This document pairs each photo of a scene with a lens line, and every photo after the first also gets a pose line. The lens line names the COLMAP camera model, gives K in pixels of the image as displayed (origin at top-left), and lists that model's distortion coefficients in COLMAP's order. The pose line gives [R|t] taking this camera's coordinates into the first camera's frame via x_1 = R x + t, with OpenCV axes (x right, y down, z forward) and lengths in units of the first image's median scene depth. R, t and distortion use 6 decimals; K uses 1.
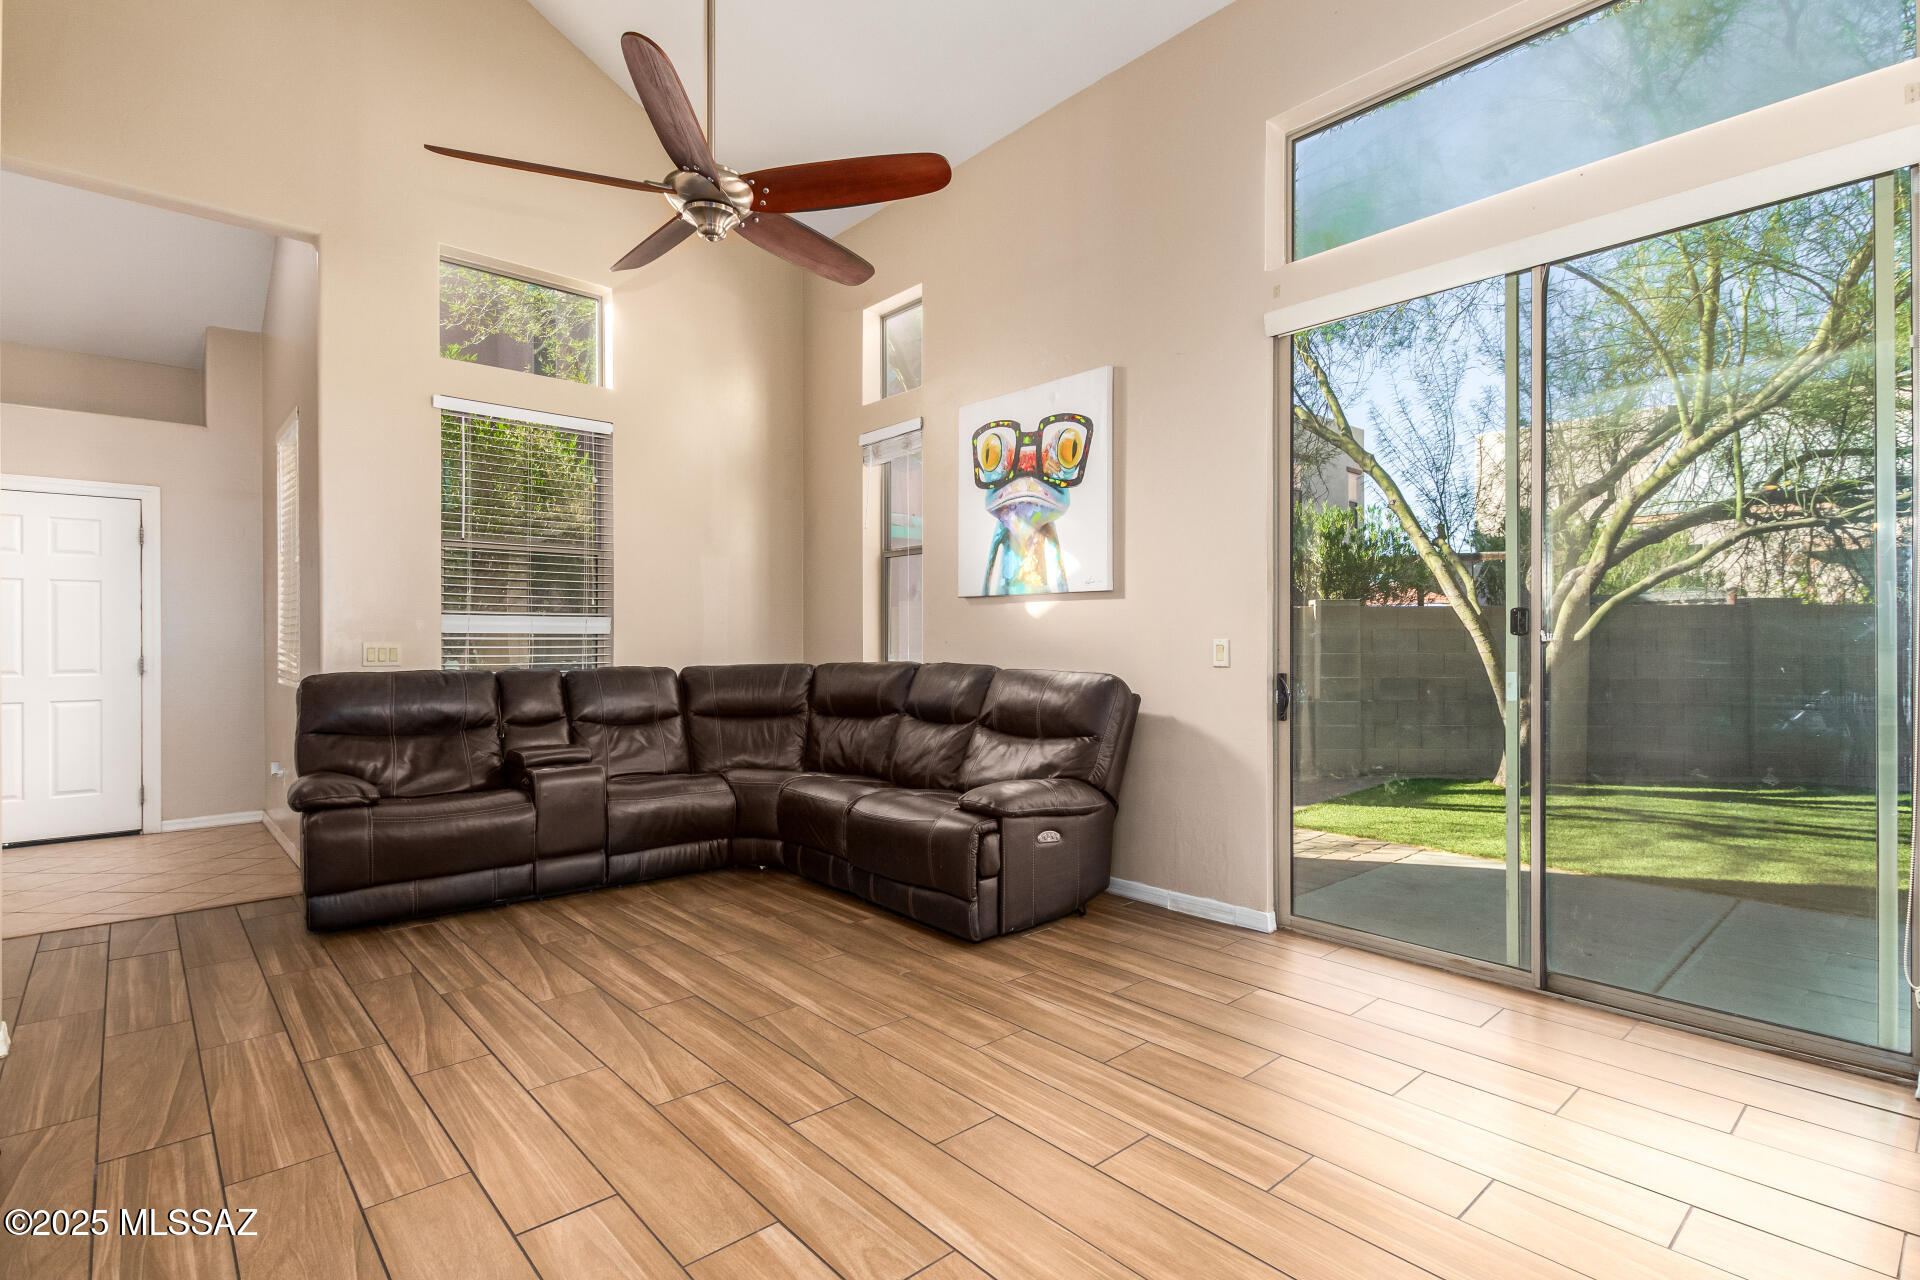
lens RADIAL K [[943.0, 0, 981.8], [0, 943.0, 644.2], [0, 0, 1]] dist [0.000404, -0.000624]
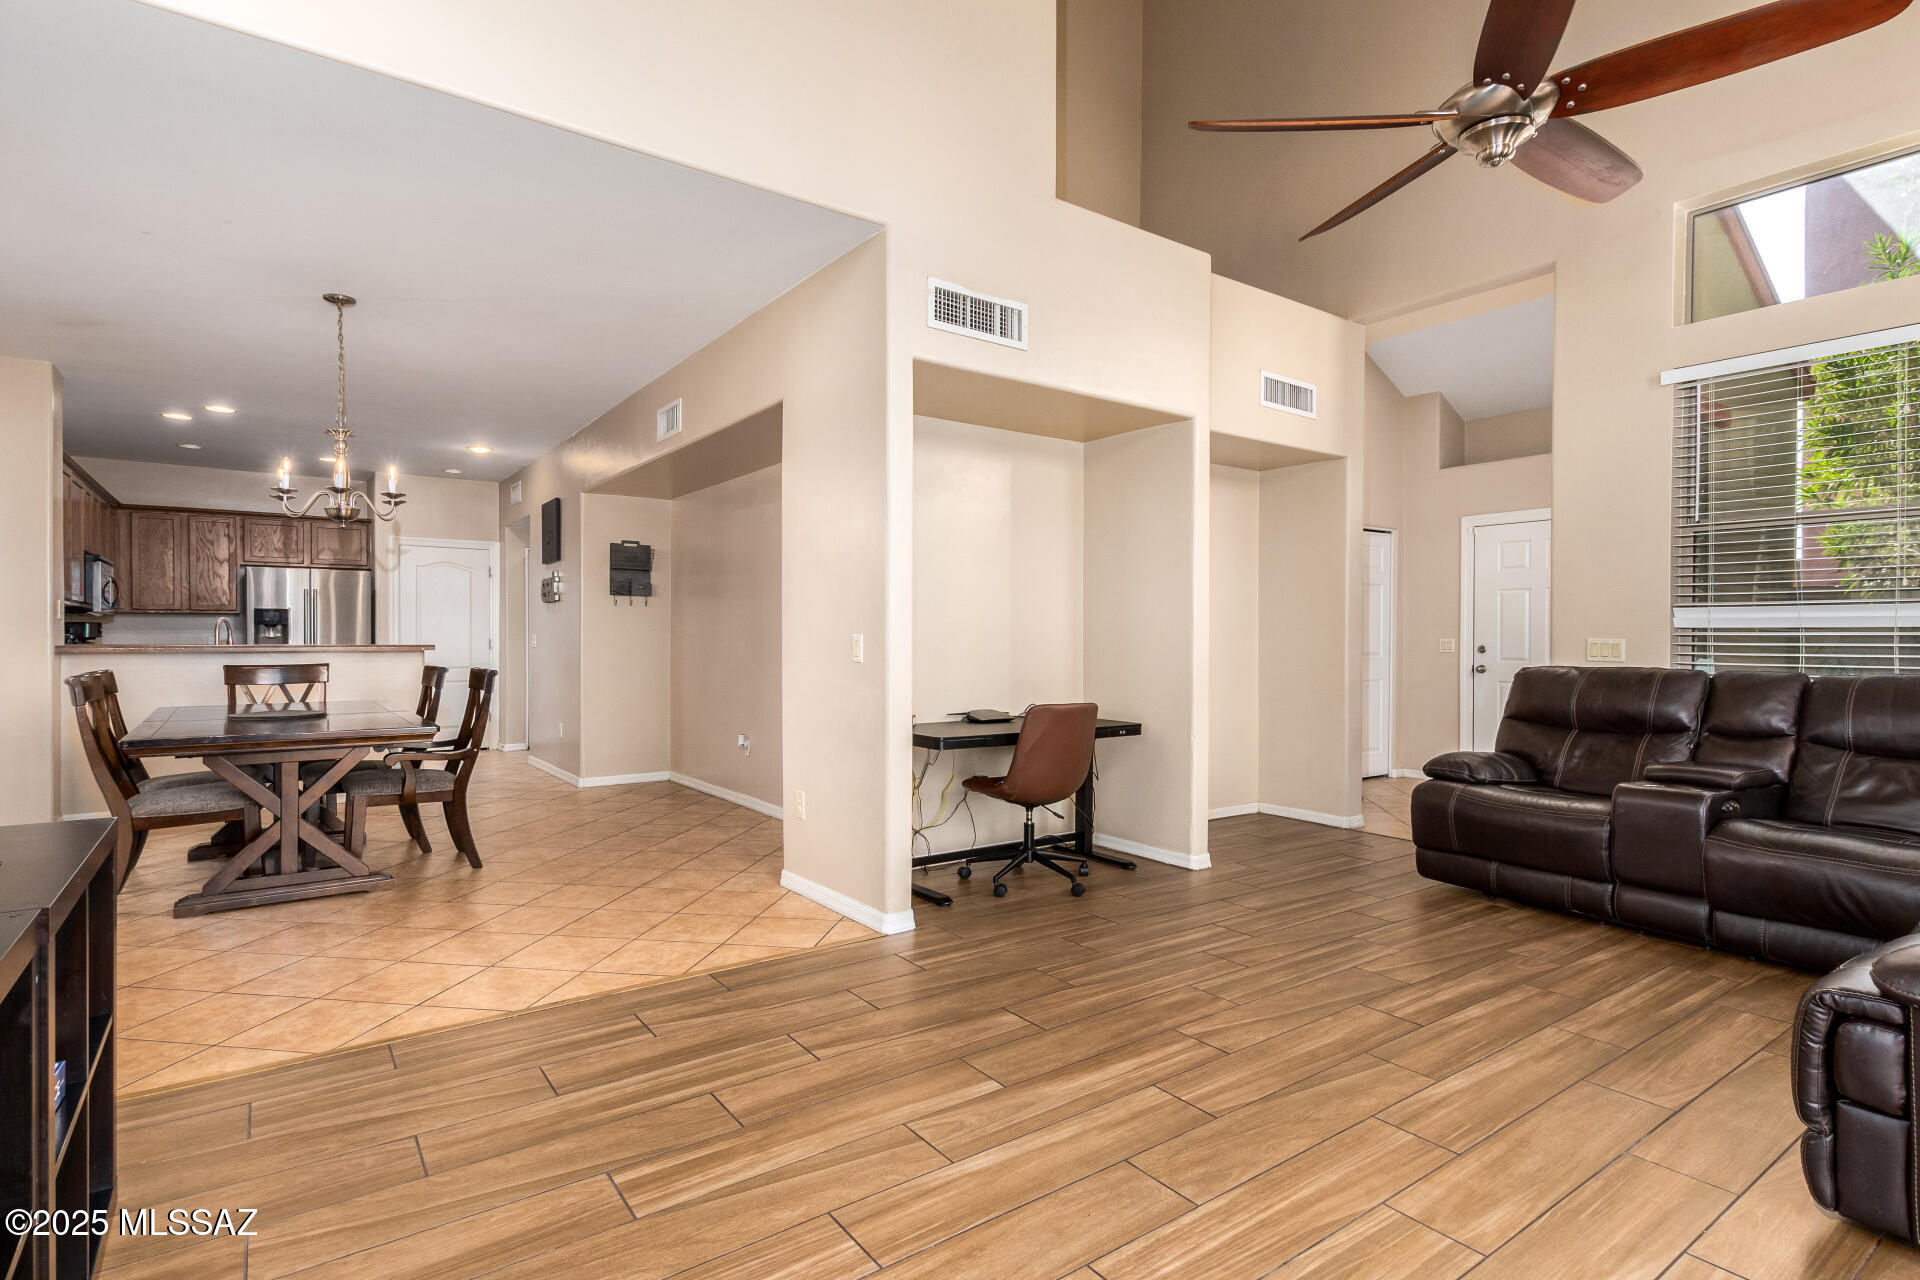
lens RADIAL K [[913.7, 0, 979.7], [0, 913.7, 641.1], [0, 0, 1]] dist [0.016760, -0.000093]
pose [[-0.118549, 0.004167, -0.992939, 0.476215], [0.001310, 0.999991, 0.004040, -0.005595], [0.992947, -0.000822, -0.118553, 0.505404]]
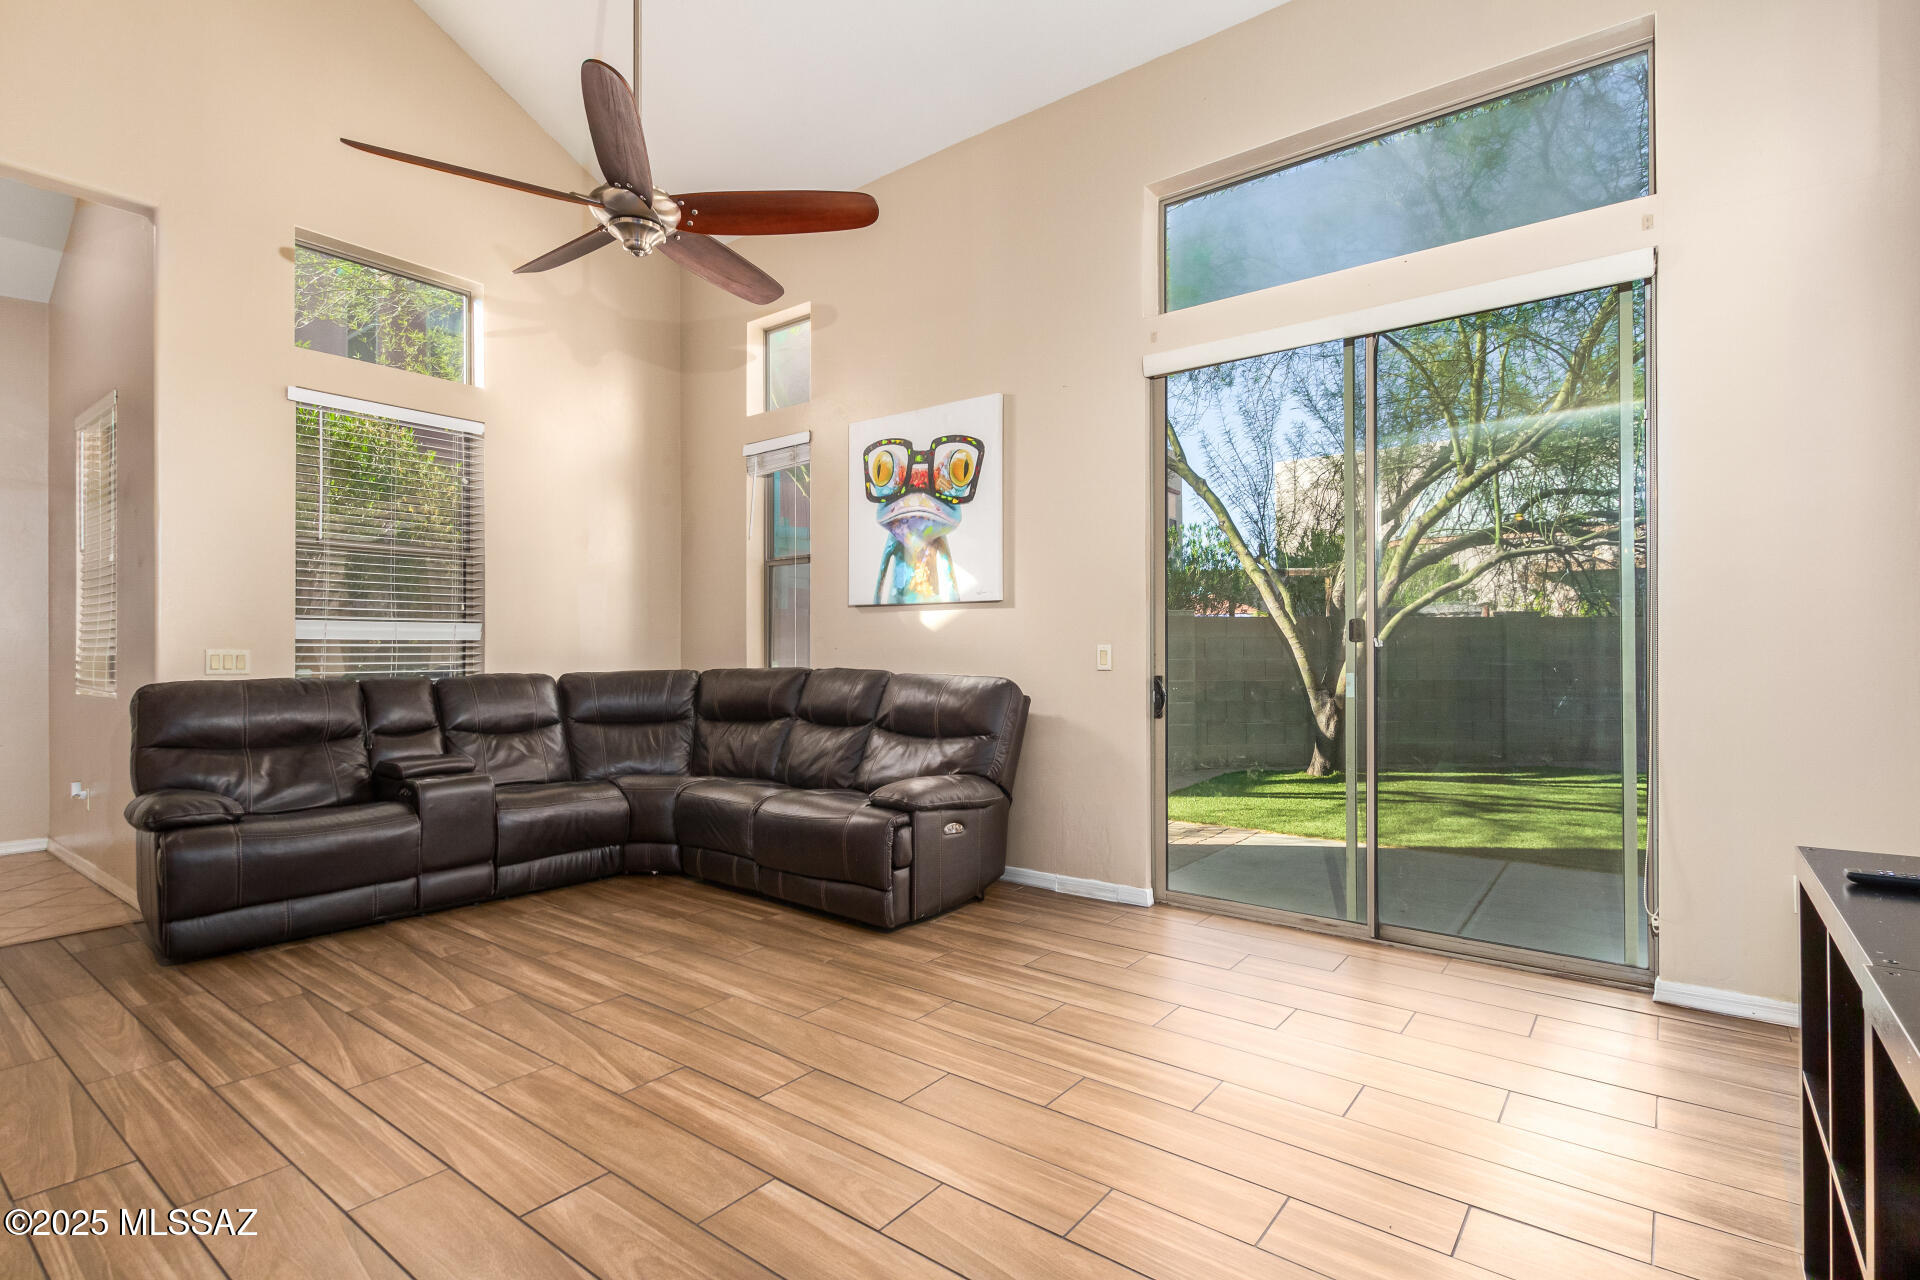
lens RADIAL K [[929.2, 0, 992.7], [0, 929.2, 644.9], [0, 0, 1]] dist [-0.000612, -0.000398]
pose [[0.981775, 0.000662, 0.190044, -0.078506], [0.000705, 0.999974, -0.007125, 0.001765], [-0.190044, 0.007129, 0.981750, -0.047689]]
